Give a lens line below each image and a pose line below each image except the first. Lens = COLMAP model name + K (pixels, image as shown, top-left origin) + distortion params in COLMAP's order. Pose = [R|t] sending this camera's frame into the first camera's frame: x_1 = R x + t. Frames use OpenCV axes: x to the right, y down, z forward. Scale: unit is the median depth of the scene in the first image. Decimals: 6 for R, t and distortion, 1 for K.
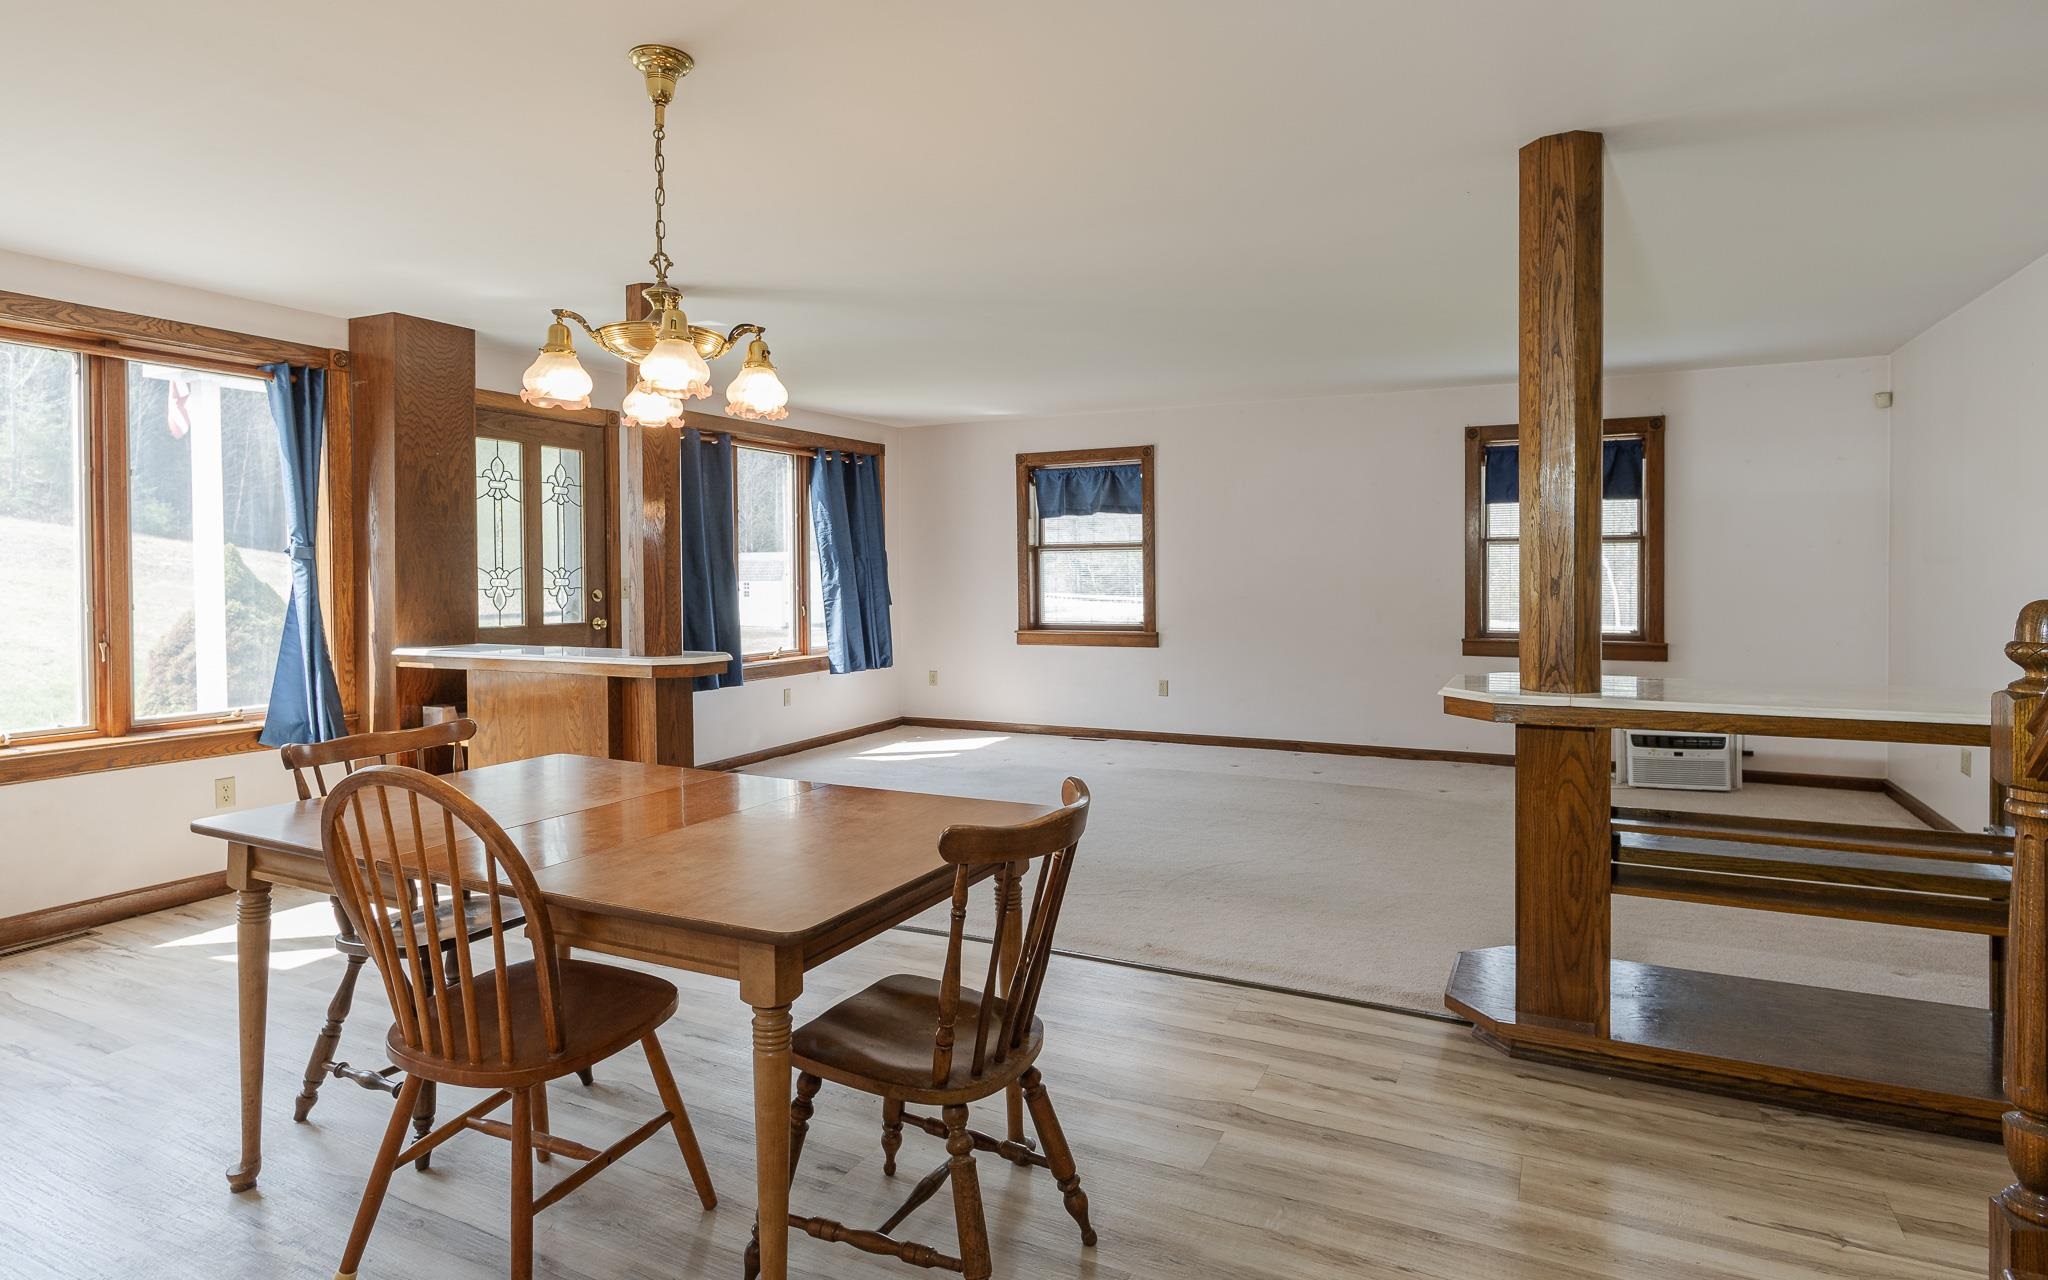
lens RADIAL K [[1091.6, 0, 1028.5], [0, 1091.6, 597.2], [0, 0, 1]] dist [-0.000001, -0.001370]
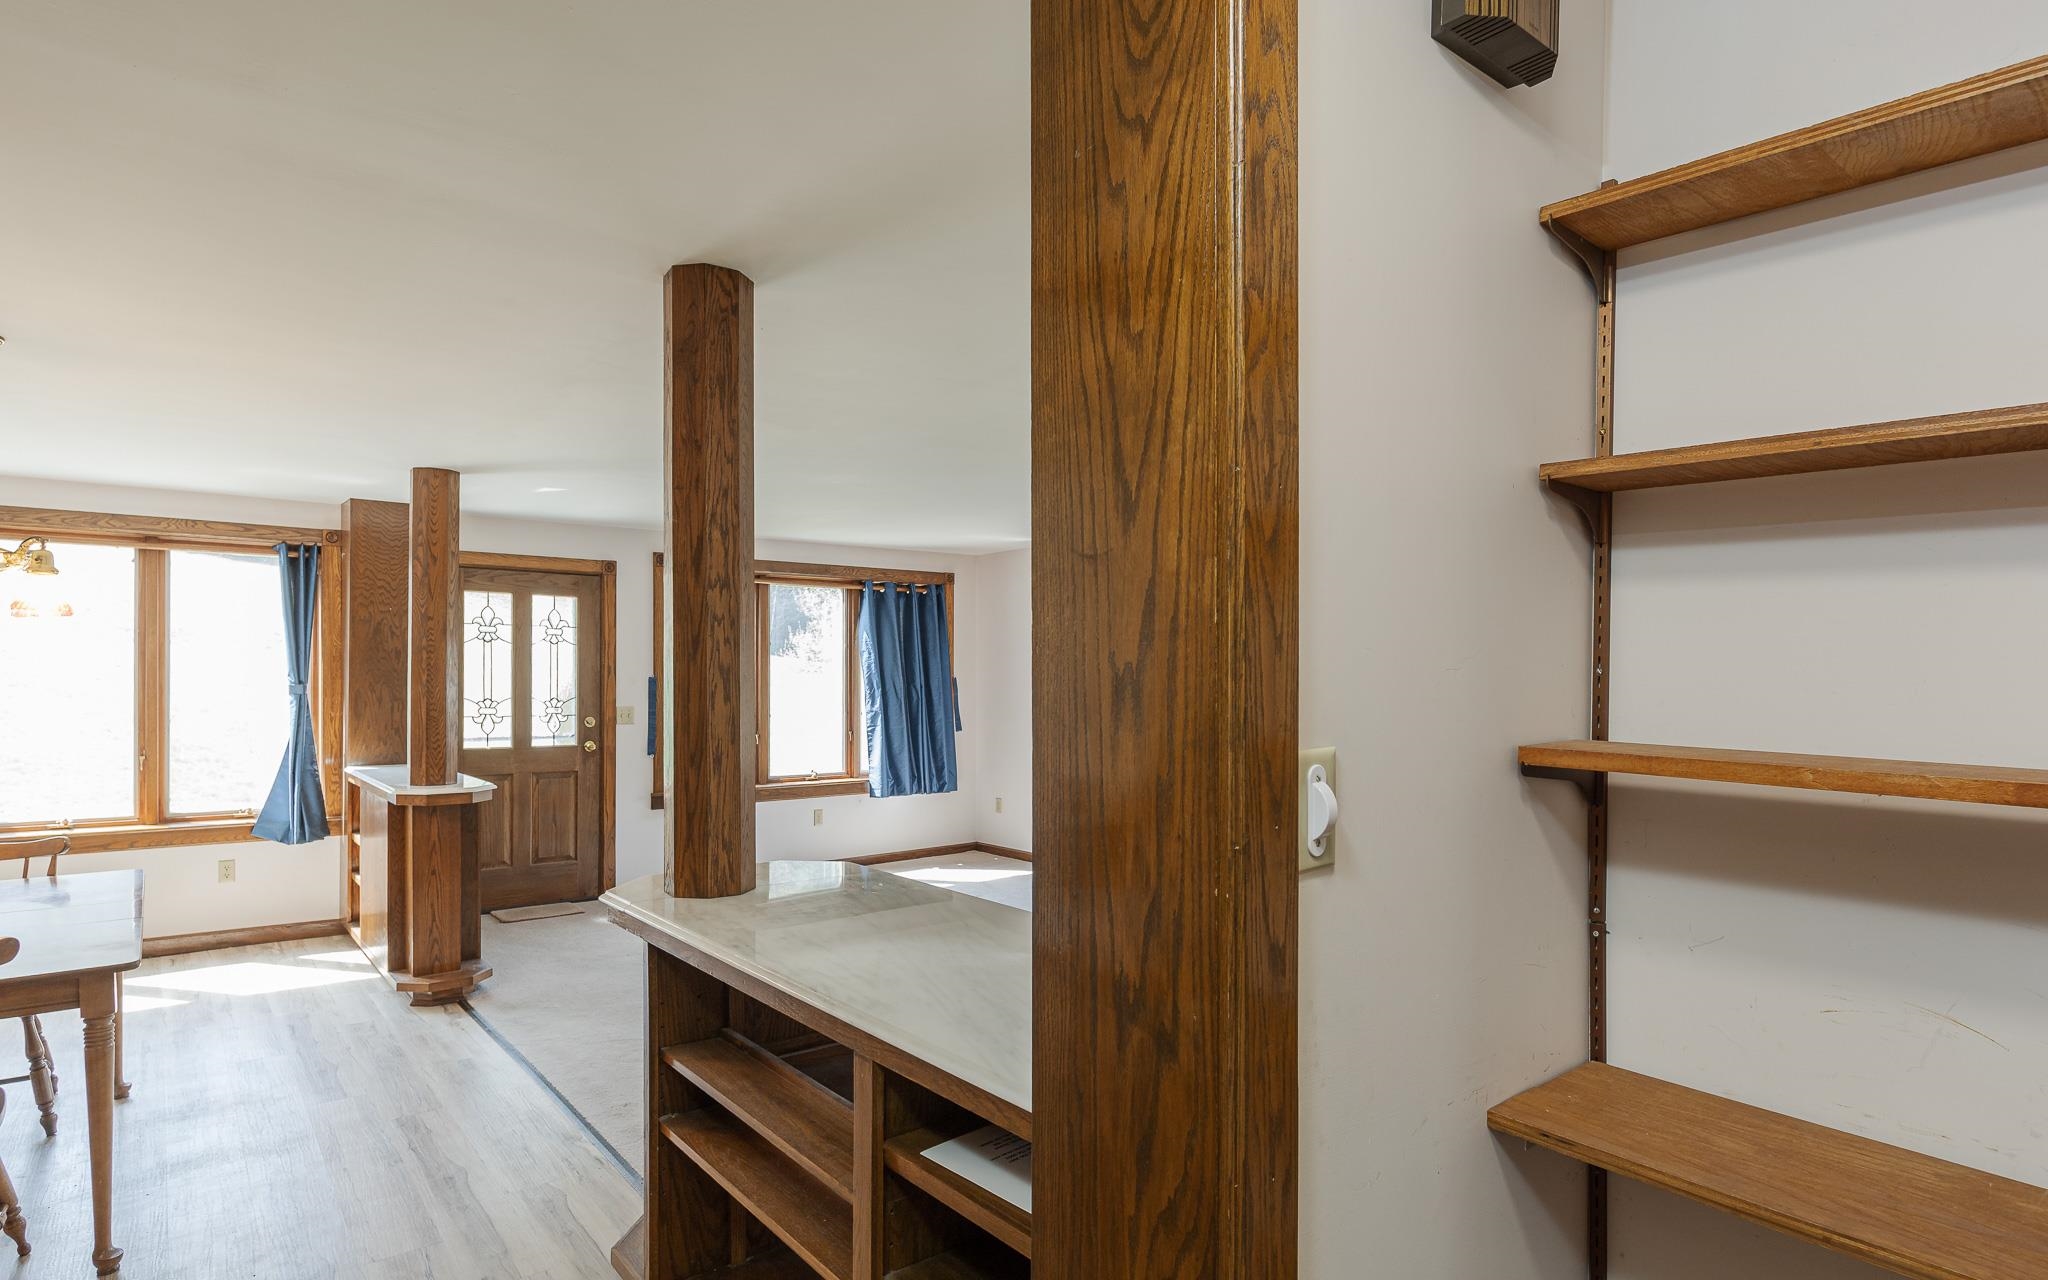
lens RADIAL K [[1094.6, 0, 1032.1], [0, 1094.6, 683.5], [0, 0, 1]] dist [-0.000103, -0.000688]
pose [[0.905819, 0.016395, -0.423348, 0.539979], [-0.021623, 0.999738, -0.007549, -0.045431], [0.423114, 0.015992, 0.905936, 0.157931]]
